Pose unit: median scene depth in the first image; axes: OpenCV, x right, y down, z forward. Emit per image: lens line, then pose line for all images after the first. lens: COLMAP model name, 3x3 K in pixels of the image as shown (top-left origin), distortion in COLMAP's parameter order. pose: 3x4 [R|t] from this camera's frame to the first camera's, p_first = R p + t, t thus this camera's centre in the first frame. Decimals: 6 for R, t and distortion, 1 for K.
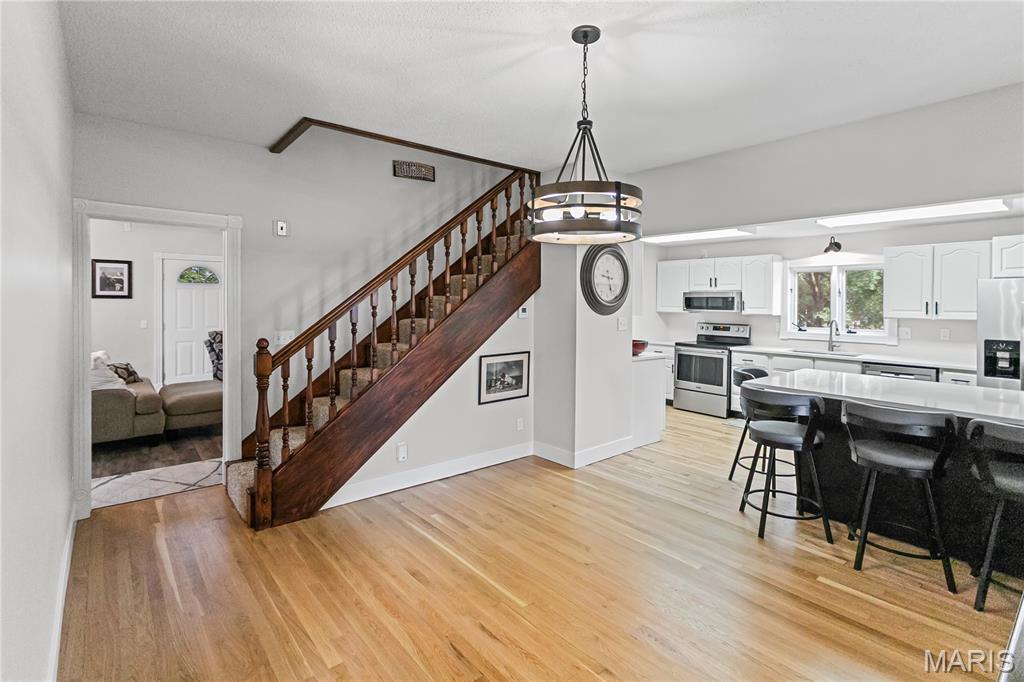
lens RADIAL K [[498.2, 0, 517.3], [0, 498.2, 302.5], [0, 0, 1]] dist [0.000785, 0.015415]
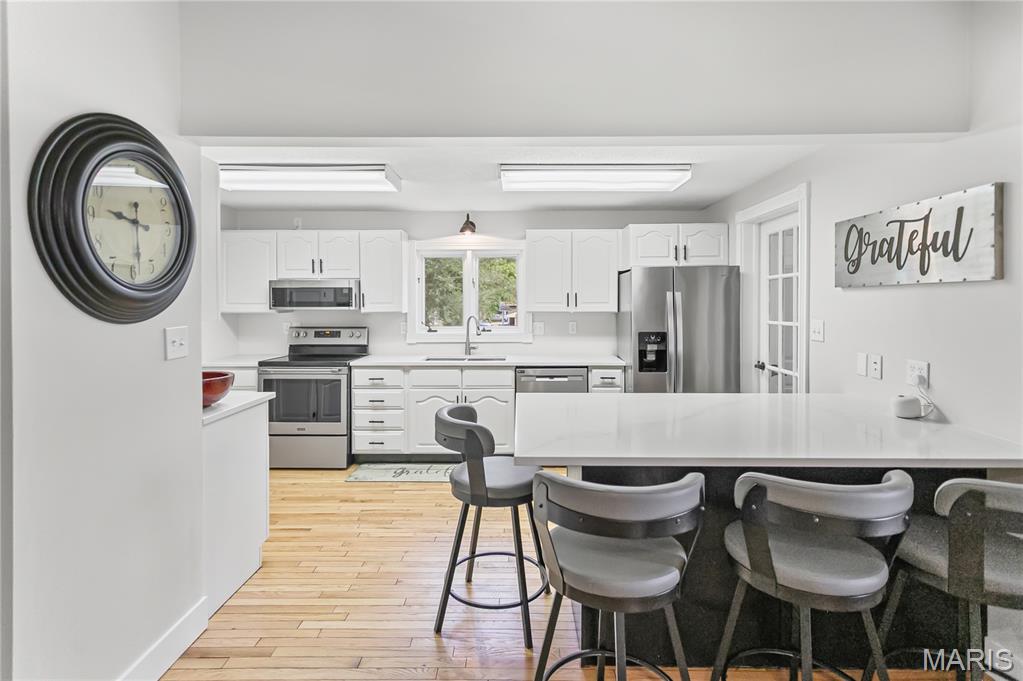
lens RADIAL K [[499.2, 0, 515.4], [0, 499.2, 303.8], [0, 0, 1]] dist [0.000419, 0.000340]
pose [[0.648413, -0.012870, 0.761180, 0.060282], [0.010348, 0.999914, 0.008091, 0.008136], [-0.761219, 0.002630, 0.648490, 0.398369]]
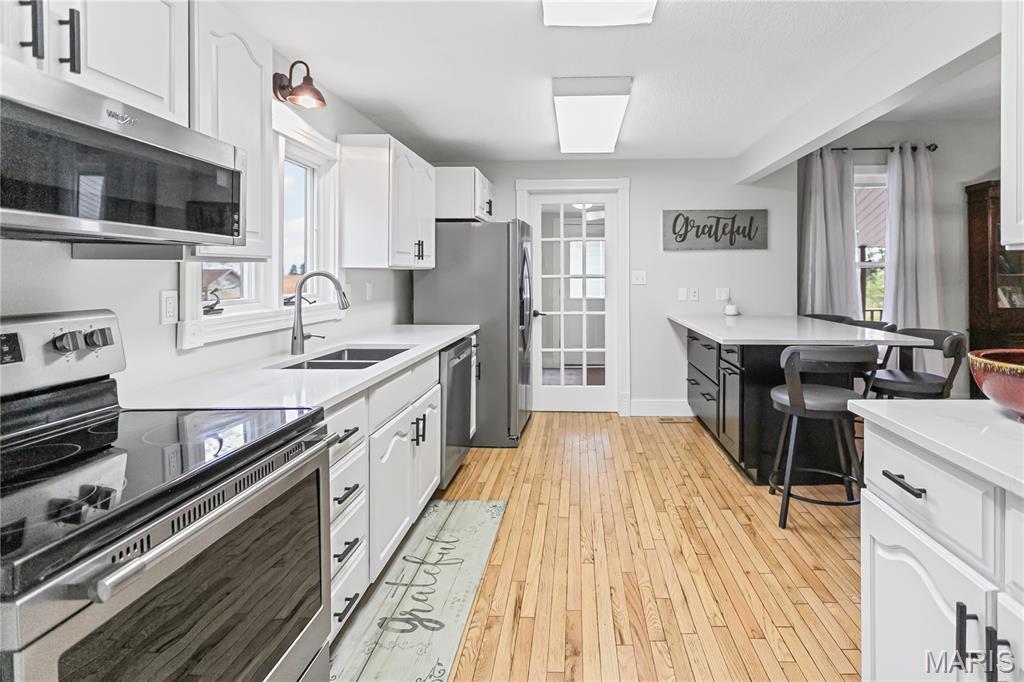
lens RADIAL K [[513.5, 0, 550.0], [0, 513.5, 272.3], [0, 0, 1]] dist [0.003252, 0.000774]
pose [[-0.743319, -0.003909, 0.668925, 0.203365], [-0.002769, 0.999992, 0.002767, 0.030632], [-0.668931, 0.000204, -0.743325, 1.114761]]
